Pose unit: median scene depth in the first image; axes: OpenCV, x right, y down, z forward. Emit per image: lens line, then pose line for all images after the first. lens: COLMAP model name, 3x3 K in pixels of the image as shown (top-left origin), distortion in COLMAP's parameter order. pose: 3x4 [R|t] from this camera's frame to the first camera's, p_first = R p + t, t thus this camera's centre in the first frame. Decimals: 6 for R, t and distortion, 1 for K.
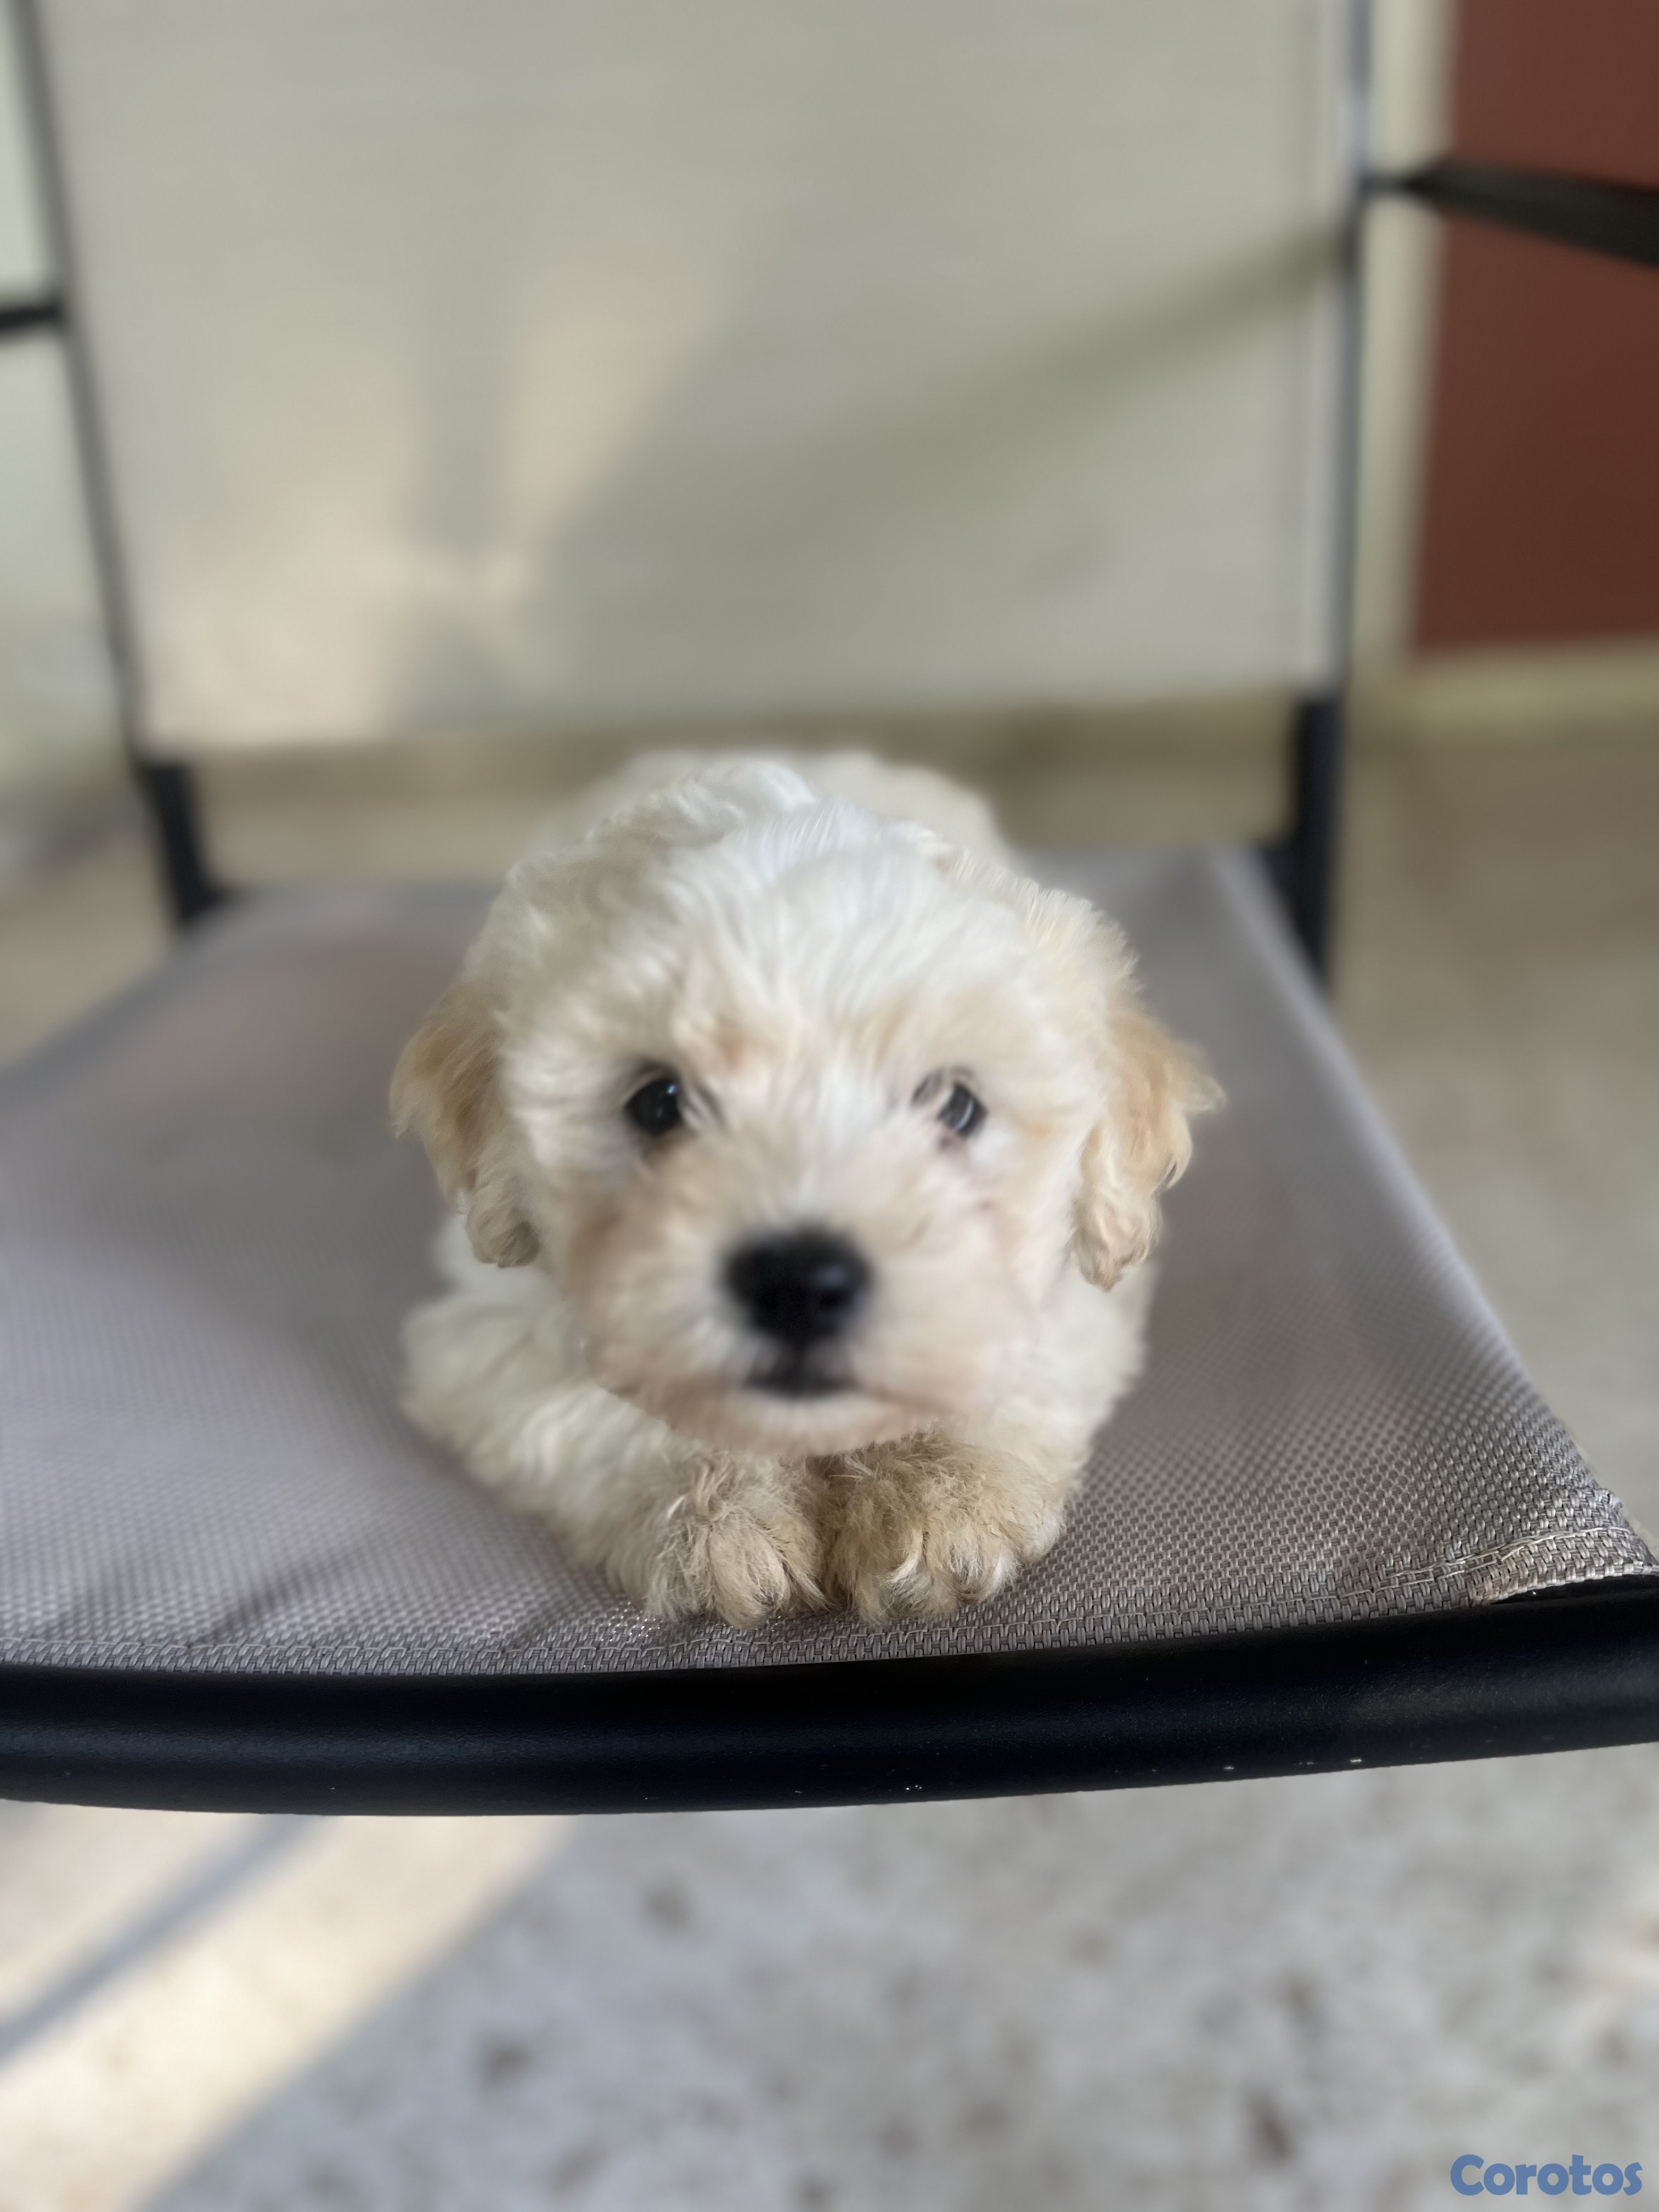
lens RADIAL K [[1821.3, 0, 847.0], [0, 1821.3, 1125.1], [0, 0, 1]] dist [0.025521, -0.029845]
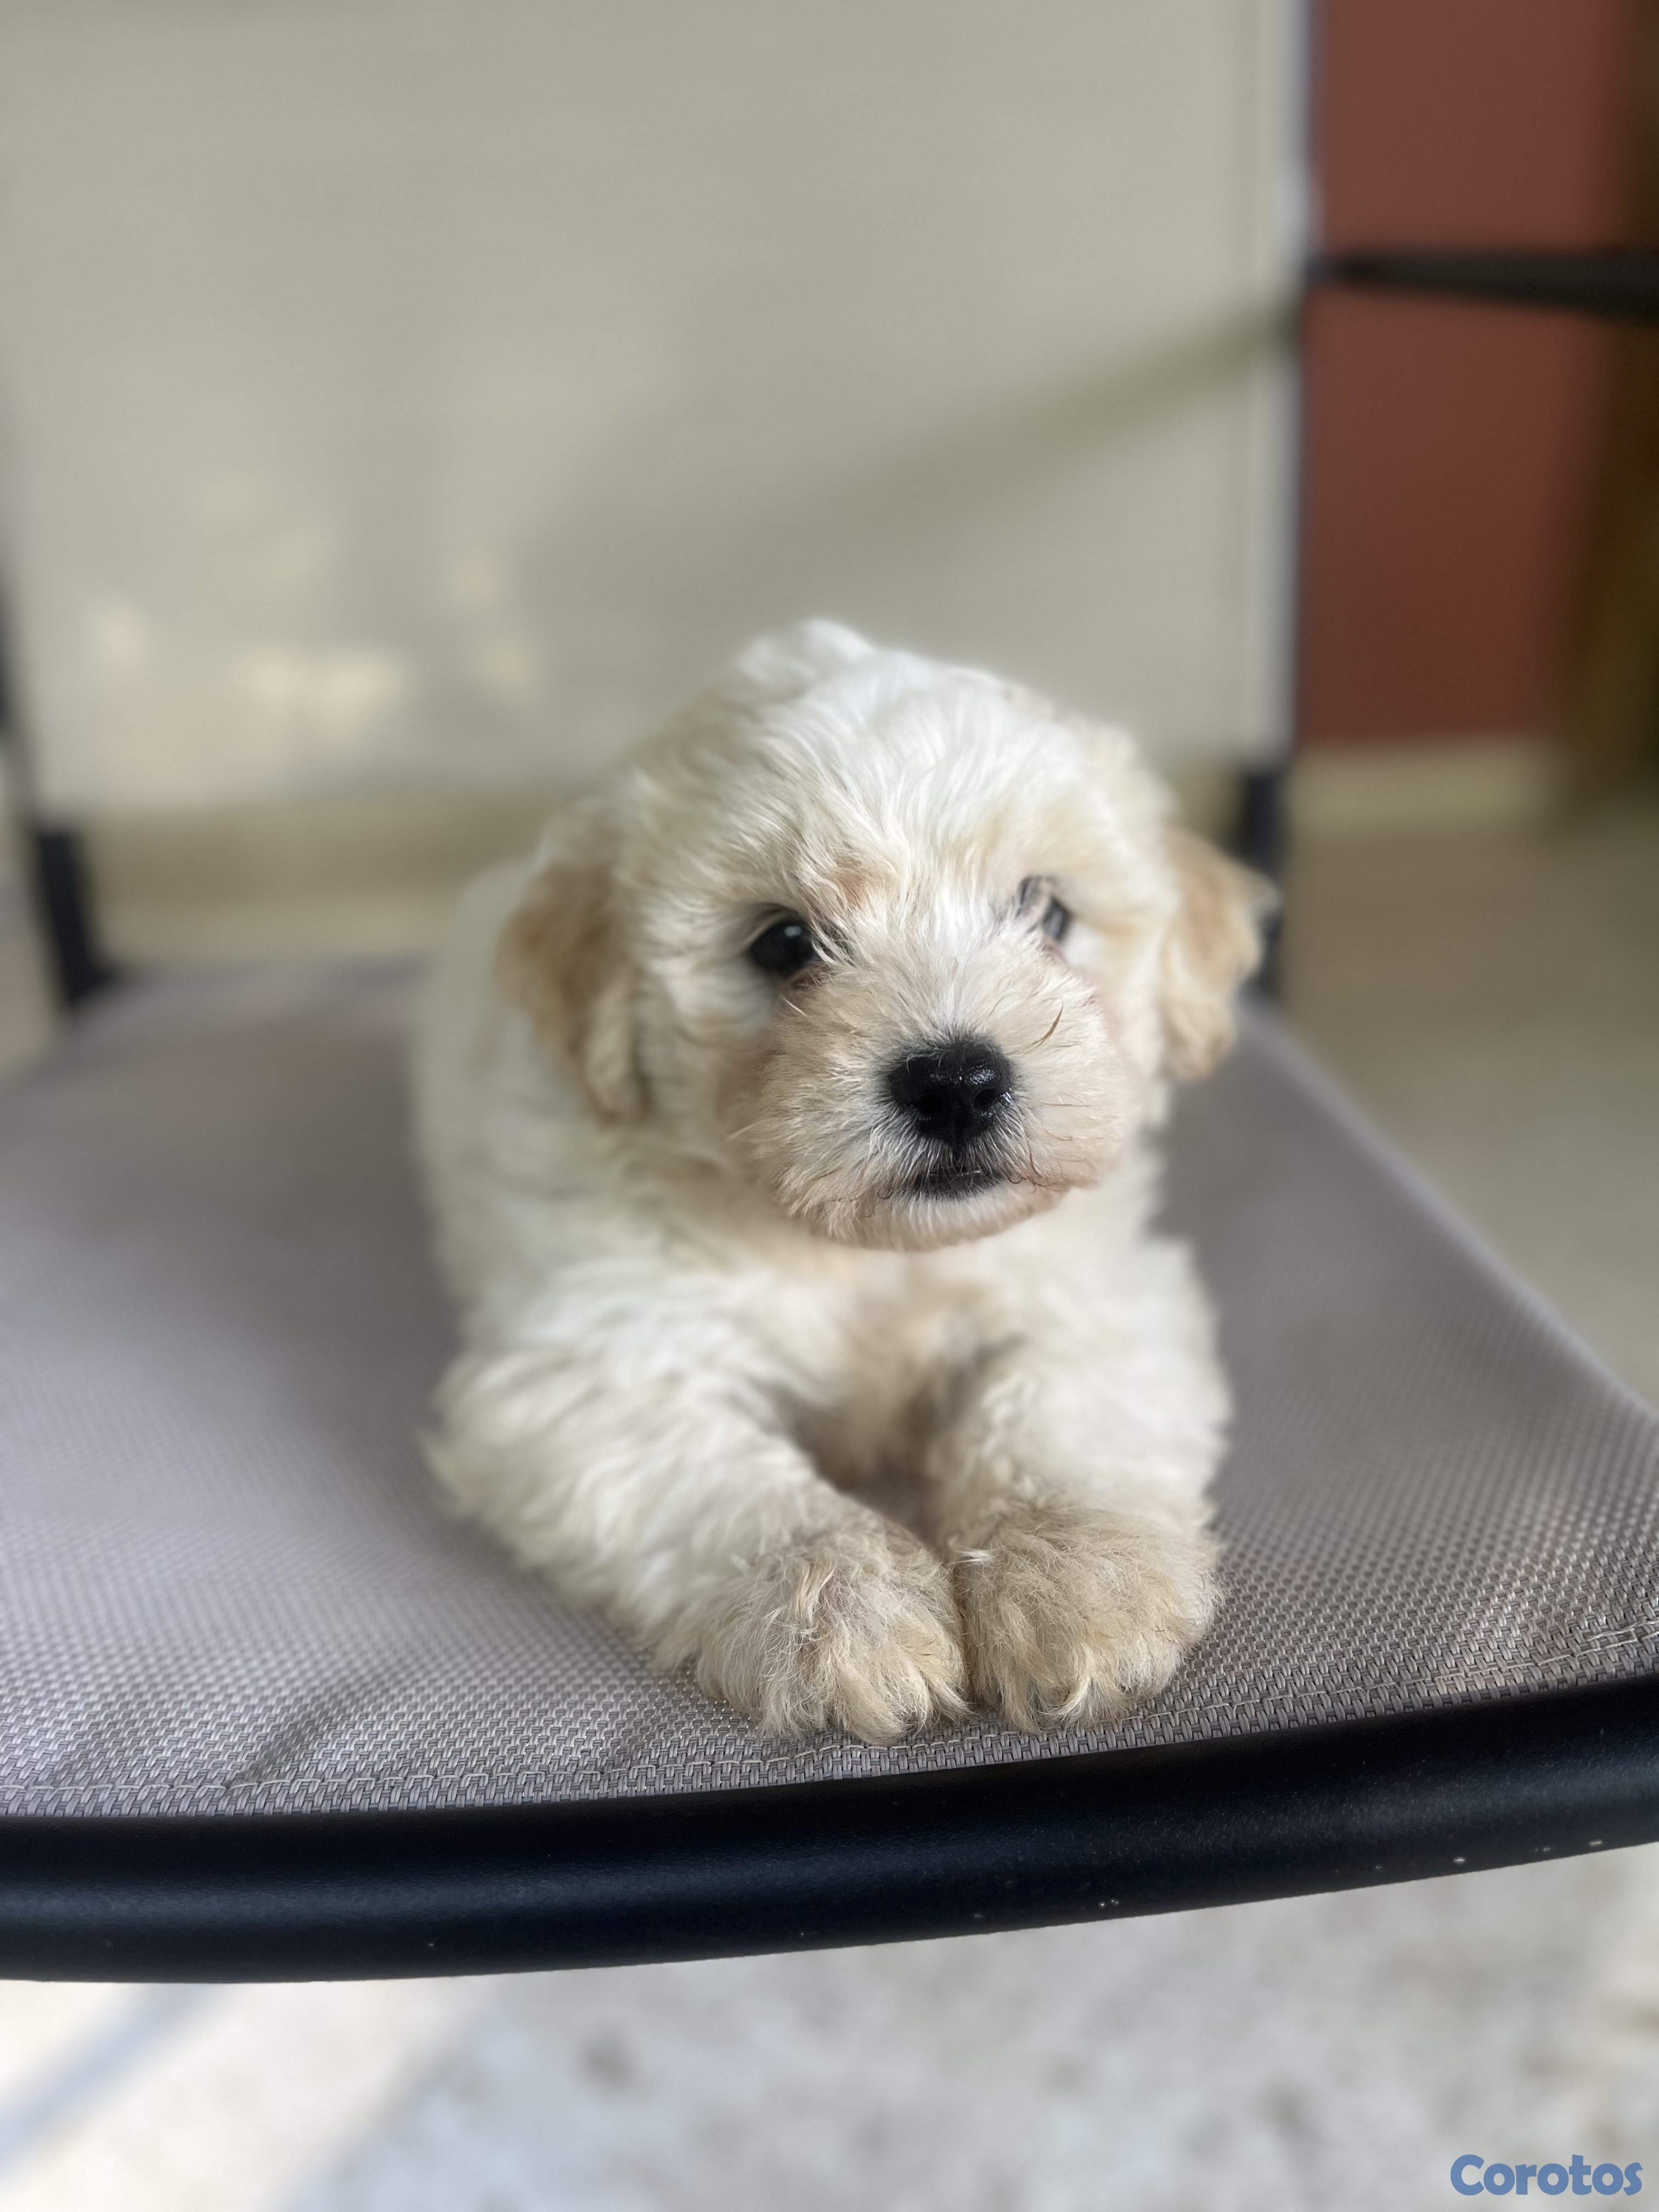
lens RADIAL K [[1821.3, 0, 829.3], [0, 1821.3, 1125.2], [0, 0, 1]] dist [0.025521, -0.029845]
pose [[0.995418, -0.017998, 0.093914, -0.137833], [0.023691, 0.997926, -0.059859, 0.029387], [-0.092642, 0.061810, 0.993779, 0.087394]]
